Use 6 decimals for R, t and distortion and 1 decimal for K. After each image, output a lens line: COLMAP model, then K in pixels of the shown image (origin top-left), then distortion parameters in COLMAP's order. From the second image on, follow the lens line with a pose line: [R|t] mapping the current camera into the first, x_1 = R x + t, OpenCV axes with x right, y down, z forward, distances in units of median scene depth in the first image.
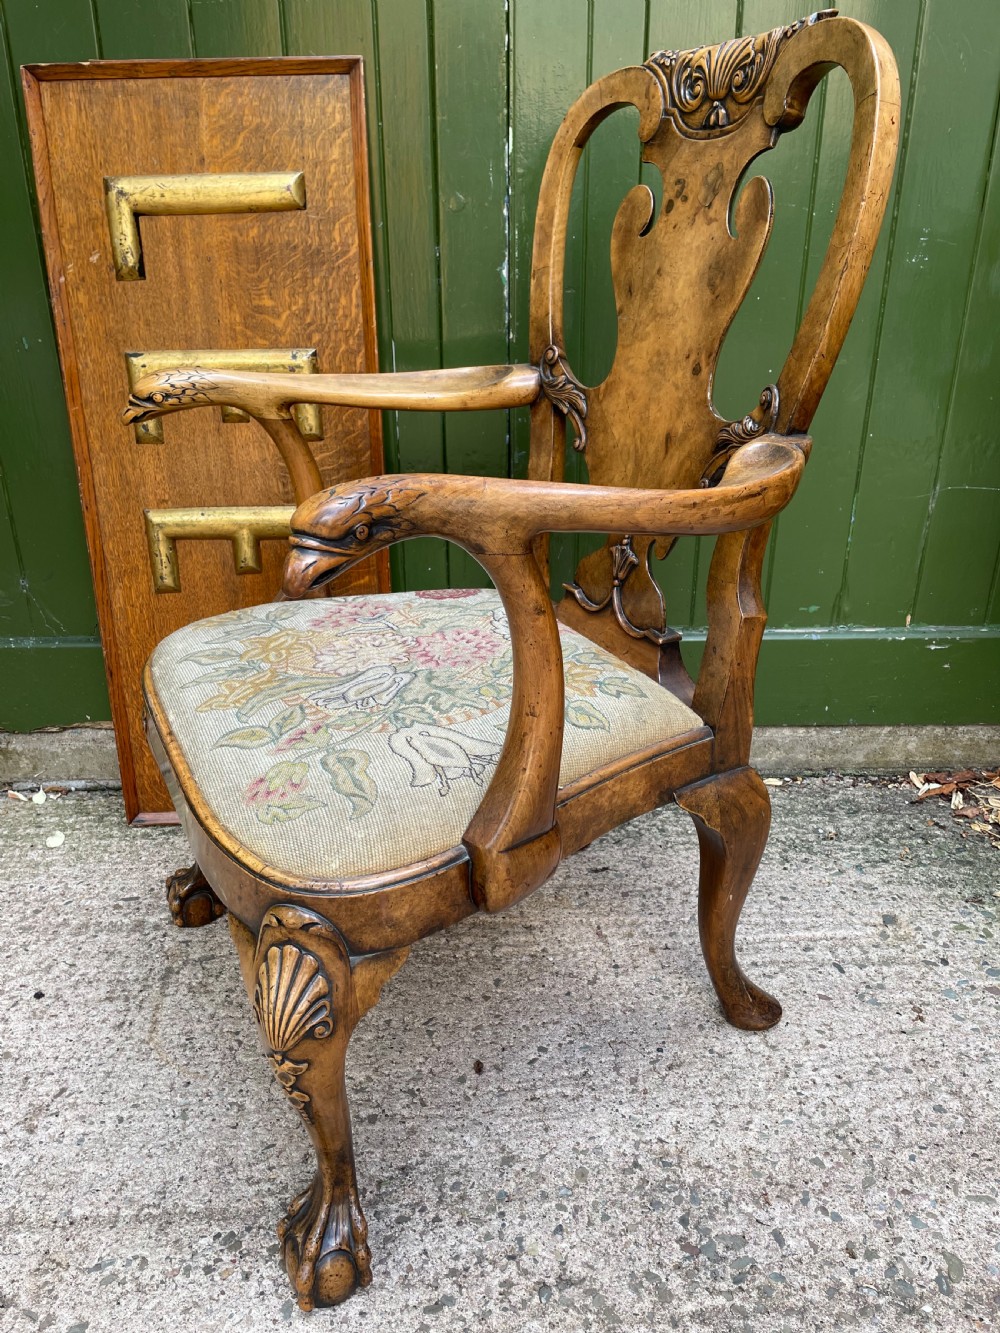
lens RADIAL K [[1025.7, 0, 492.0], [0, 1025.7, 671.1], [0, 0, 1]] dist [0.070954, -0.108739]
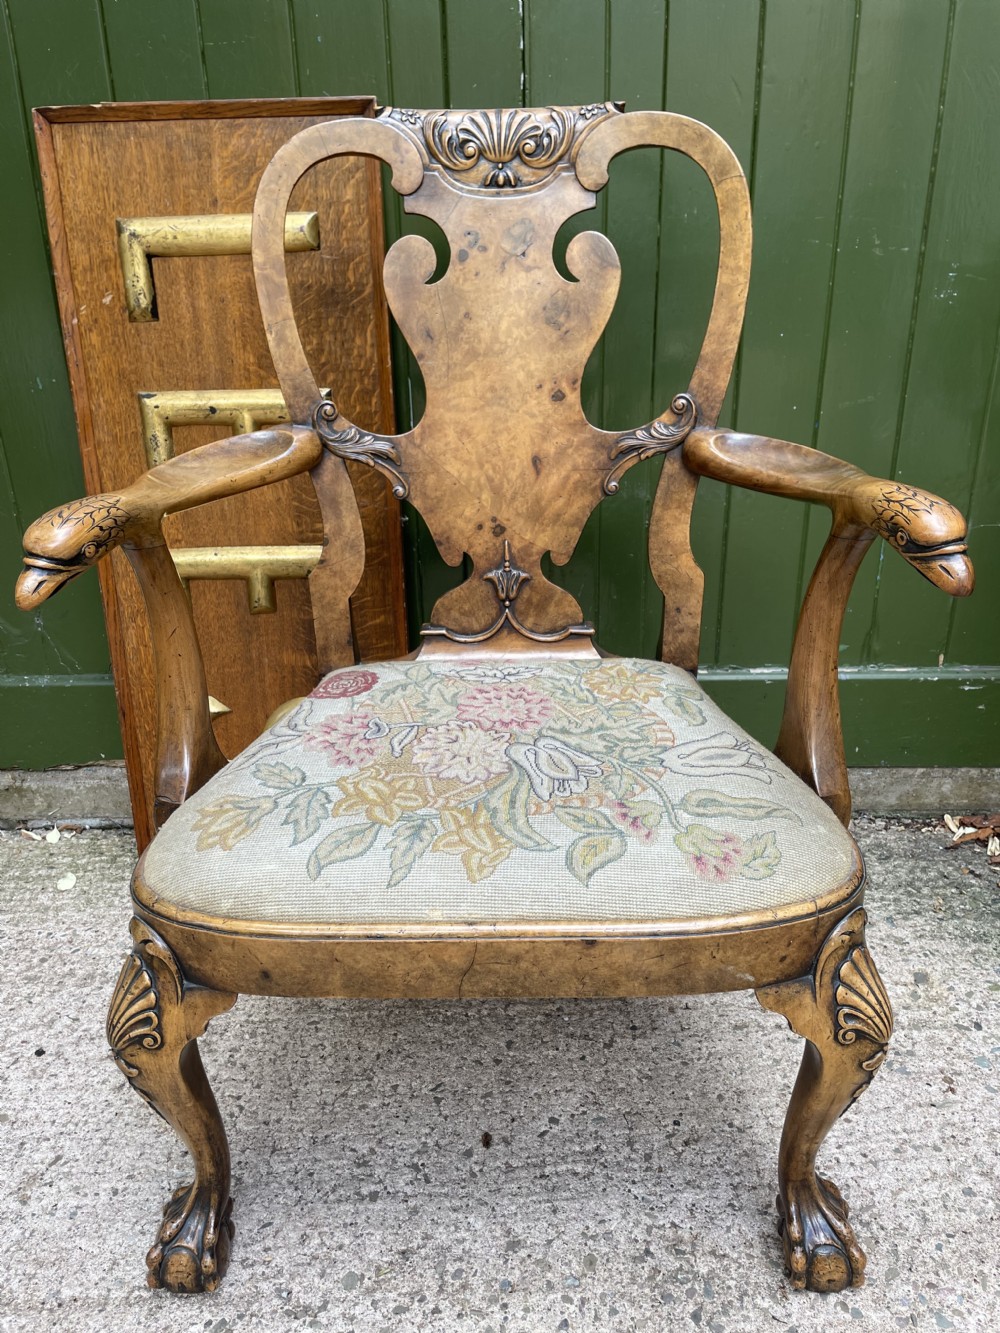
lens RADIAL K [[1025.7, 0, 509.8], [0, 1025.7, 653.7], [0, 0, 1]] dist [0.070954, -0.108739]
pose [[0.999718, 0.002043, -0.023669, 0.031214], [-0.002527, 0.999788, -0.020414, -0.049513], [0.023623, 0.020469, 0.999511, 0.030875]]
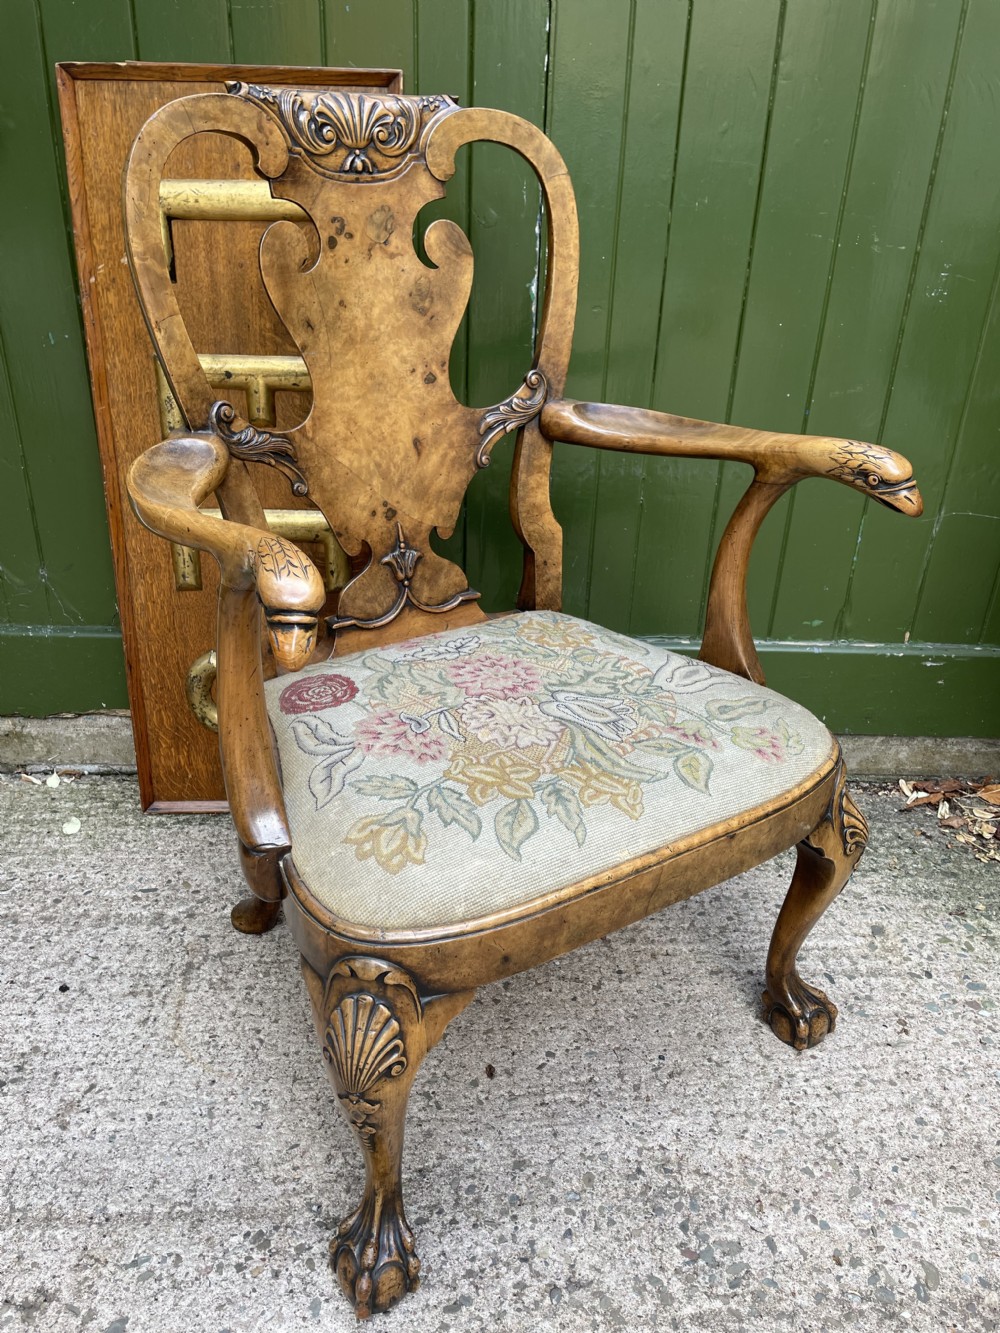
lens RADIAL K [[1025.7, 0, 502.6], [0, 1025.7, 664.4], [0, 0, 1]] dist [0.070954, -0.108739]
pose [[0.999037, 0.031771, 0.030270, -0.046653], [-0.033192, 0.998312, 0.047670, -0.083777], [-0.028705, -0.048629, 0.998404, -0.033736]]
